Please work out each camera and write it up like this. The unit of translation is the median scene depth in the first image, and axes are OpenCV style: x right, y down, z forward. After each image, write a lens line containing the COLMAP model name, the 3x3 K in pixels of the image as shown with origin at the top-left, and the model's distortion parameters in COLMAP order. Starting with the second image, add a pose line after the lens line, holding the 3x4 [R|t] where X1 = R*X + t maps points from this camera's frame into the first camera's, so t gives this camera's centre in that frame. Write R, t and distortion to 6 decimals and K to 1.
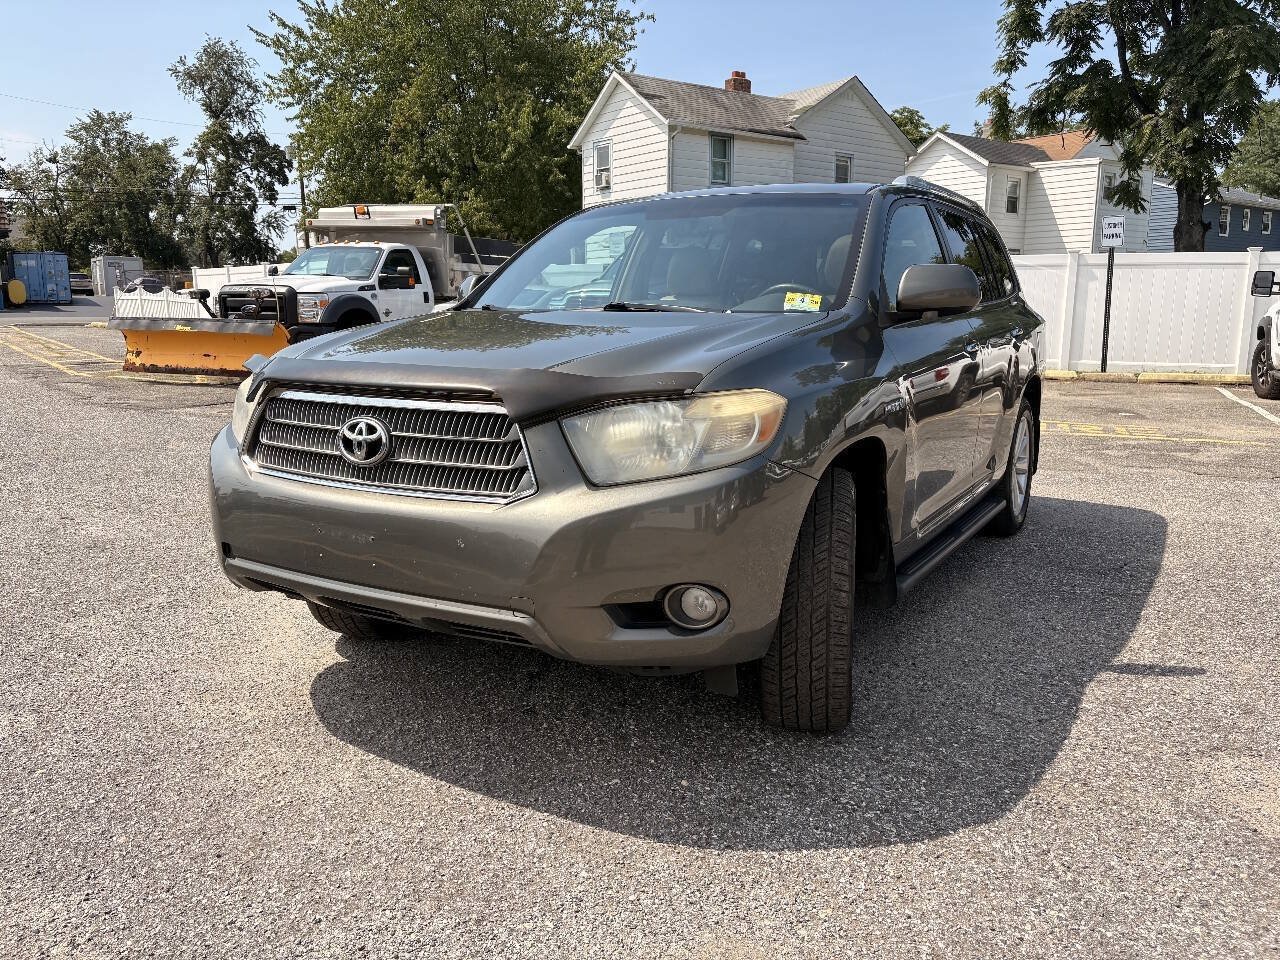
lens RADIAL K [[966.1, 0, 643.7], [0, 966.1, 478.8], [0, 0, 1]] dist [0.046169, -0.047687]
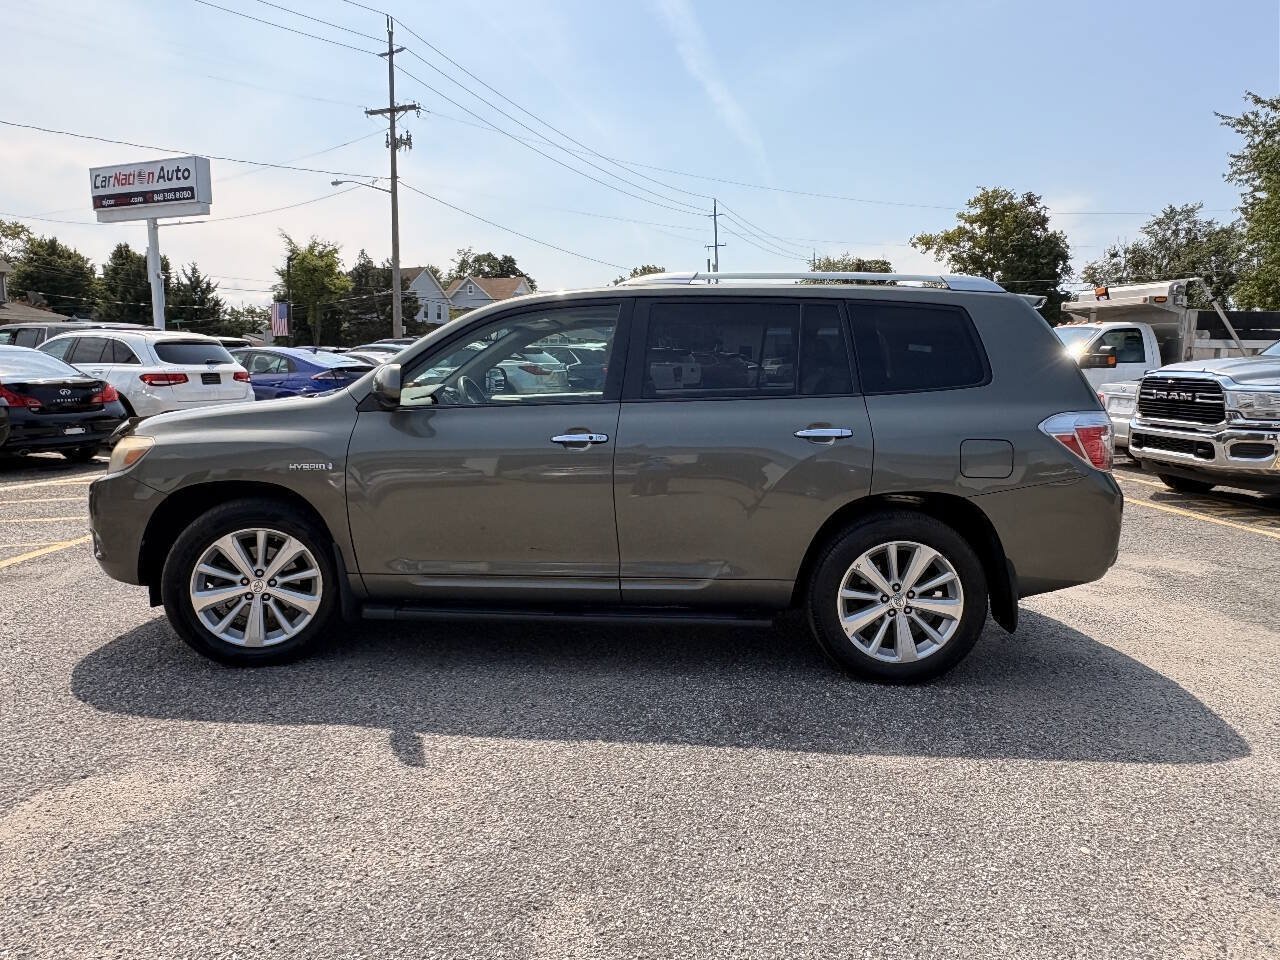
lens RADIAL K [[873.0, 0, 635.1], [0, 873.0, 481.2], [0, 0, 1]] dist [-0.001287, 0.001884]
pose [[0.479680, 0.116028, -0.869738, 0.173709], [-0.166109, 0.985303, 0.039832, -0.020055], [0.861577, 0.125365, 0.491903, 0.086651]]
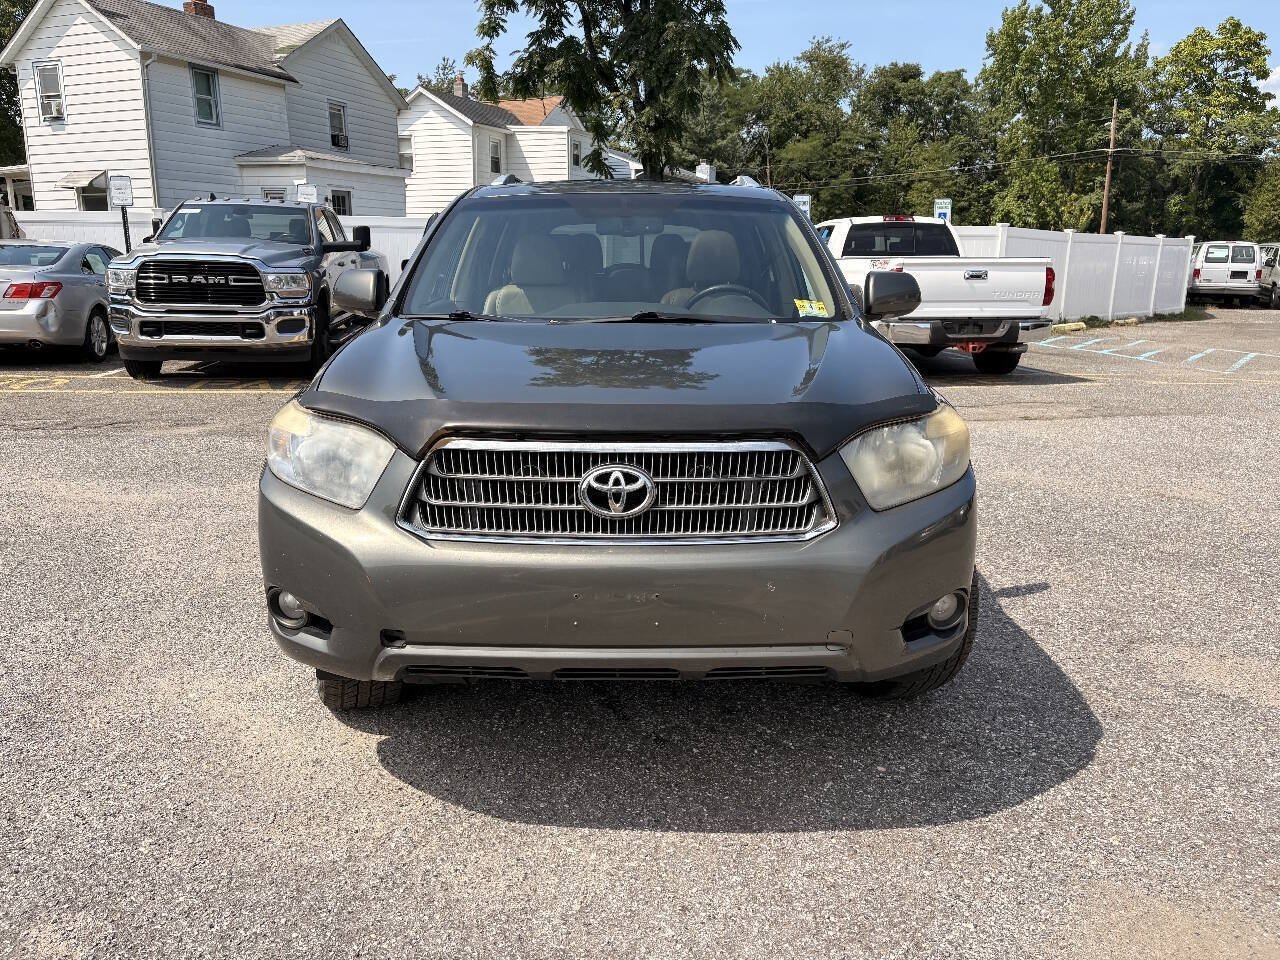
lens RADIAL K [[966.1, 0, 638.3], [0, 966.1, 478.9], [0, 0, 1]] dist [0.046169, -0.047687]
pose [[0.857915, -0.109637, 0.501958, -0.065268], [0.084992, 0.993791, 0.071800, -0.010279], [-0.506713, -0.018937, 0.861907, 0.019116]]
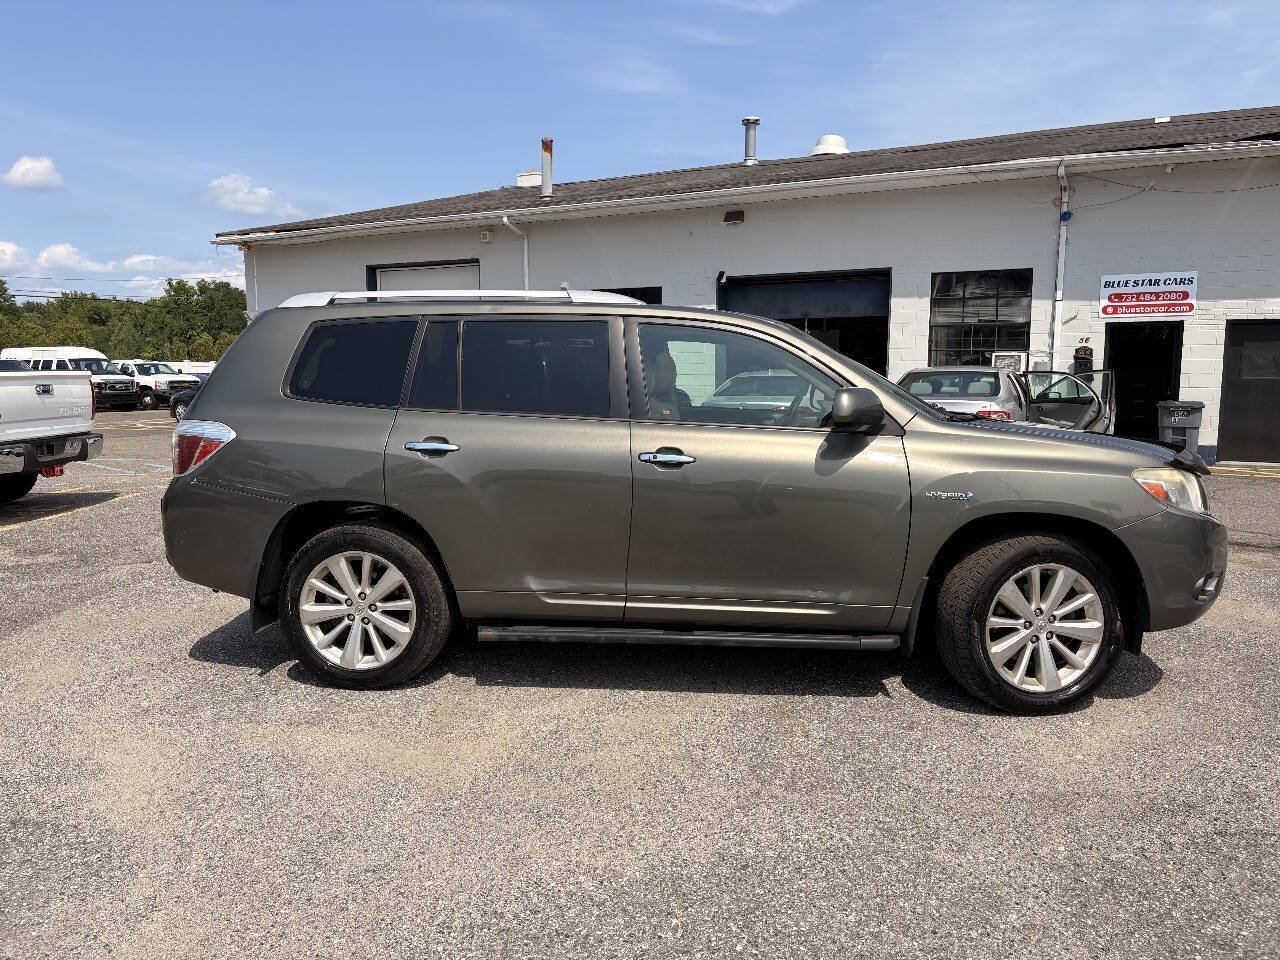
lens RADIAL K [[966.1, 0, 637.5], [0, 966.1, 482.1], [0, 0, 1]] dist [0.046169, -0.047687]
pose [[-0.403938, -0.104547, 0.908793, -0.148425], [0.160675, 0.969896, 0.182993, -0.051283], [-0.900565, 0.219938, -0.374979, 0.243565]]
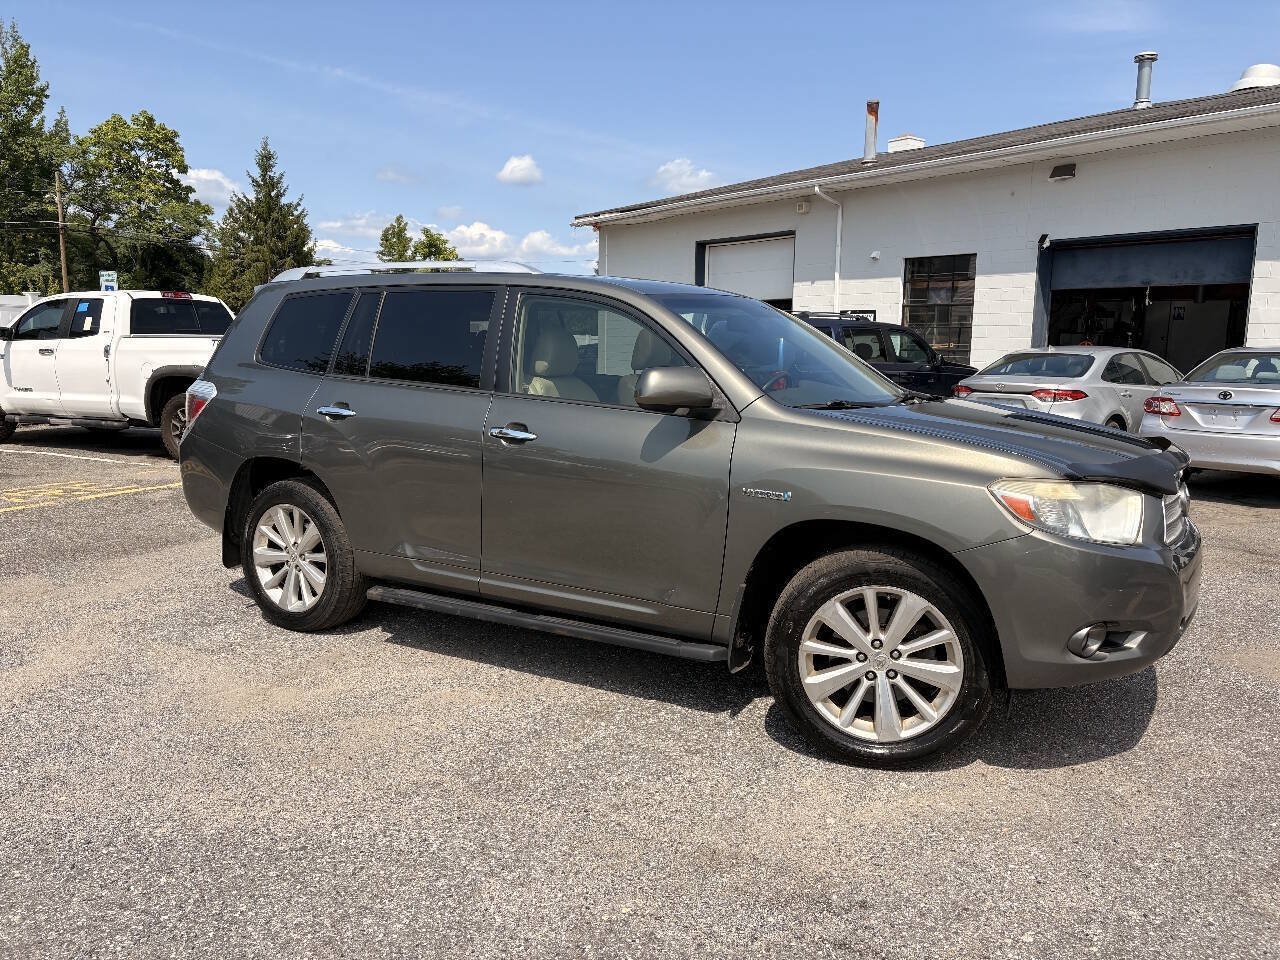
lens RADIAL K [[966.1, 0, 638.5], [0, 966.1, 479.4], [0, 0, 1]] dist [0.046169, -0.047687]
pose [[0.008151, -0.140485, 0.990049, -0.158541], [0.161782, 0.977224, 0.137333, -0.036738], [-0.986793, 0.159053, 0.030694, 0.159186]]
